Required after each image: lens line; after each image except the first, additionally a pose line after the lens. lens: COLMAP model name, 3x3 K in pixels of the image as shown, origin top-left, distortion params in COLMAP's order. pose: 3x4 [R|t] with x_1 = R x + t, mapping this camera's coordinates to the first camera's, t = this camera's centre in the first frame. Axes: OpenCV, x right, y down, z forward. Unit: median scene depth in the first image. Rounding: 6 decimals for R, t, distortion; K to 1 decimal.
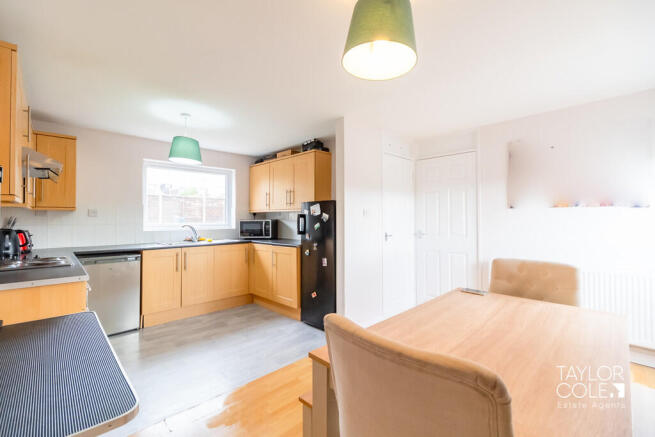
lens RADIAL K [[286.4, 0, 328.4], [0, 286.4, 214.7], [0, 0, 1]] dist [-0.003209, -0.000707]
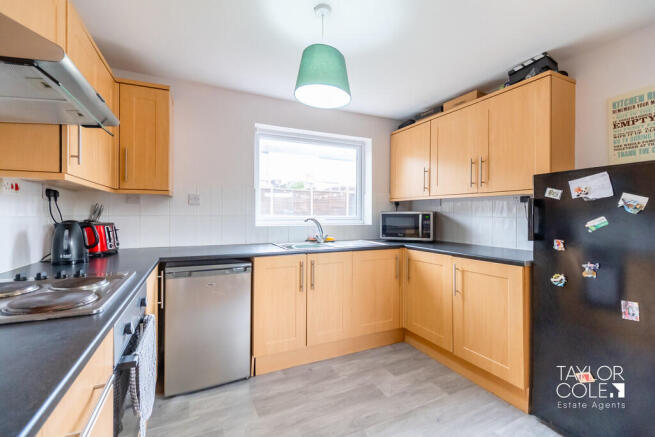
lens RADIAL K [[286.4, 0, 327.1], [0, 286.4, 214.0], [0, 0, 1]] dist [-0.003209, -0.000707]
pose [[0.944295, 0.006995, -0.329025, -0.253135], [-0.002034, 0.999879, 0.015420, 0.016687], [0.329093, -0.013892, 0.944195, 0.400787]]
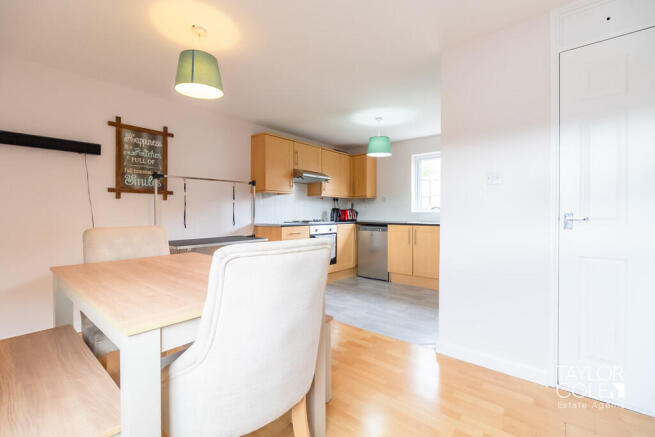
lens RADIAL K [[286.4, 0, 327.5], [0, 286.4, 214.8], [0, 0, 1]] dist [-0.003209, -0.000707]
pose [[0.105347, 0.008617, -0.994398, 0.609576], [0.012350, 0.999874, 0.009973, 0.053676], [0.994359, -0.013331, 0.105228, 0.501890]]
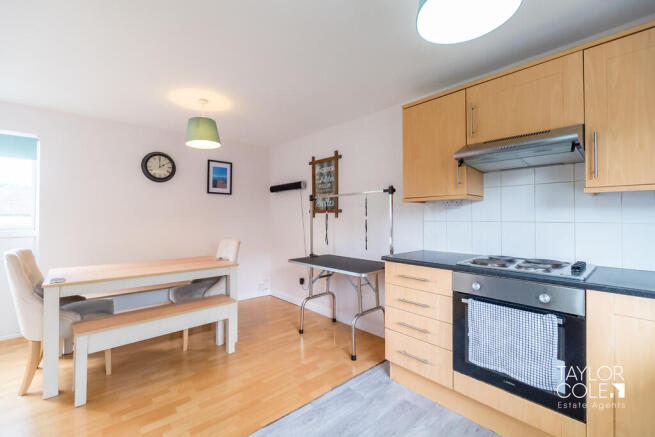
lens RADIAL K [[286.4, 0, 325.1], [0, 286.4, 216.0], [0, 0, 1]] dist [-0.003209, -0.000707]
pose [[-0.999318, 0.002975, 0.036803, -0.290232], [0.002175, 0.999761, -0.021772, 0.026215], [-0.036859, -0.021677, -0.999085, 1.042742]]
